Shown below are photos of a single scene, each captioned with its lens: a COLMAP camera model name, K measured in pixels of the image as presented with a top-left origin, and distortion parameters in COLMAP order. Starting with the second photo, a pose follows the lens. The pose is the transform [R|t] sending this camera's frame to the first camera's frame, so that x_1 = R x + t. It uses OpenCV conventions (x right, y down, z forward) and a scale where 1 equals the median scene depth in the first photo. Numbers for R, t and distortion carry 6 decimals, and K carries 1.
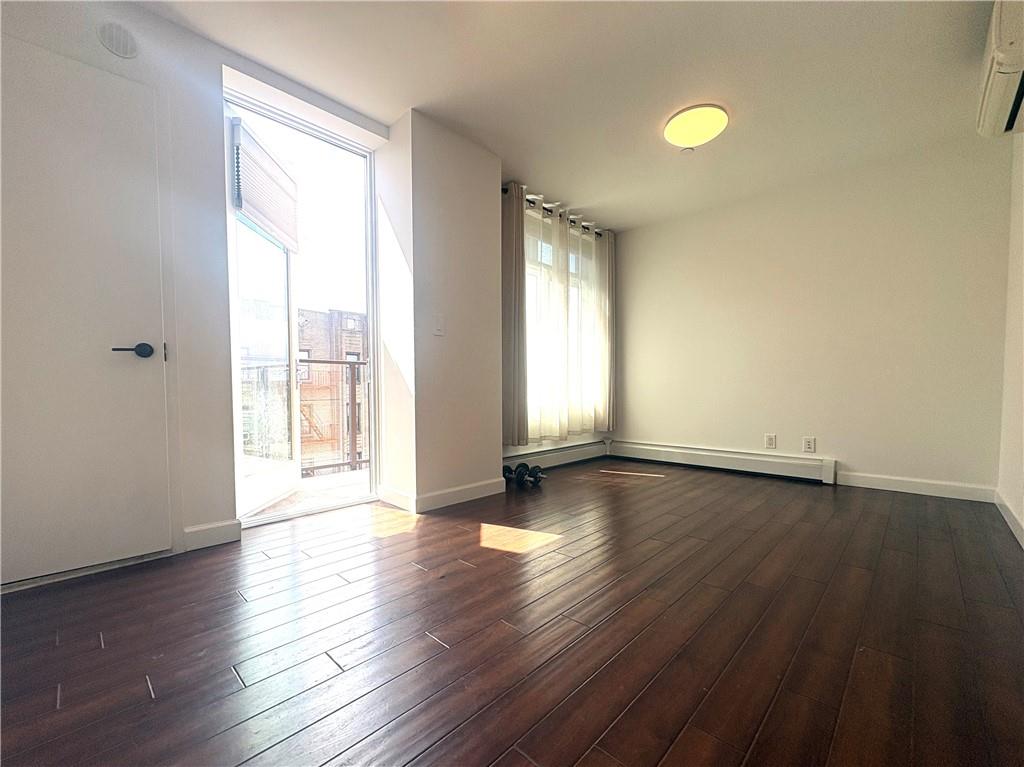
lens RADIAL K [[408.6, 0, 509.3], [0, 408.6, 388.1], [0, 0, 1]] dist [0.008182, -0.000433]
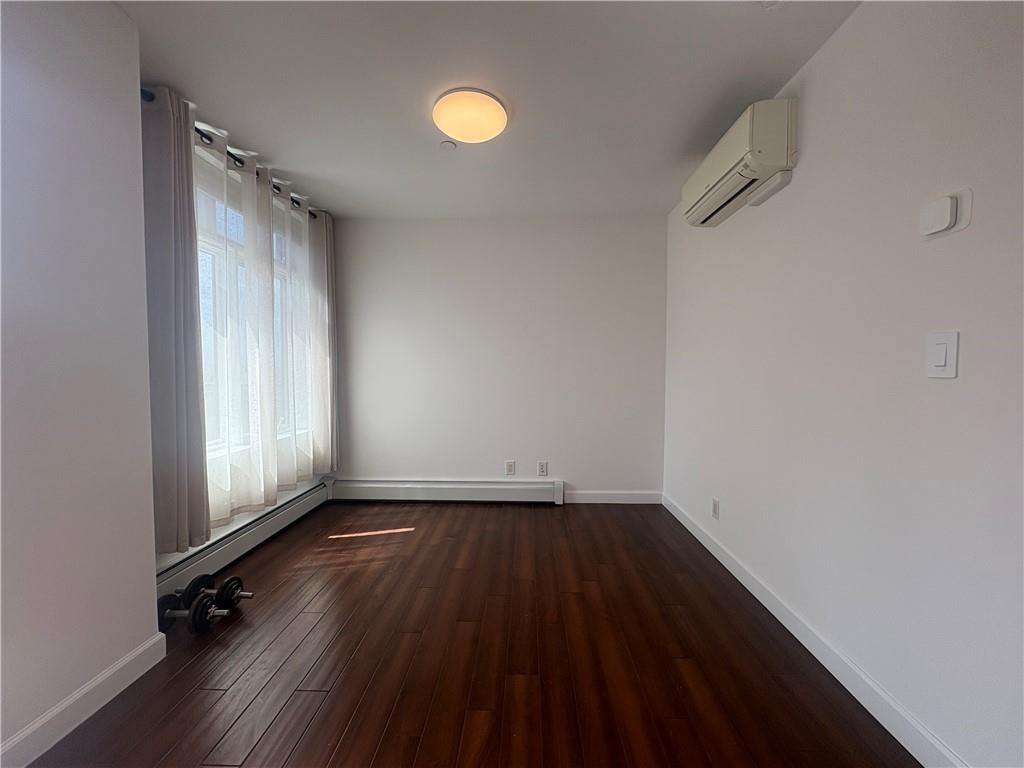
lens RADIAL K [[408.6, 0, 511.4], [0, 408.6, 381.6], [0, 0, 1]] dist [0.008182, -0.000433]
pose [[0.749815, -0.018075, 0.661401, -0.015815], [0.014798, 0.999835, 0.010548, -0.081399], [-0.661483, 0.001878, 0.749958, 0.221657]]
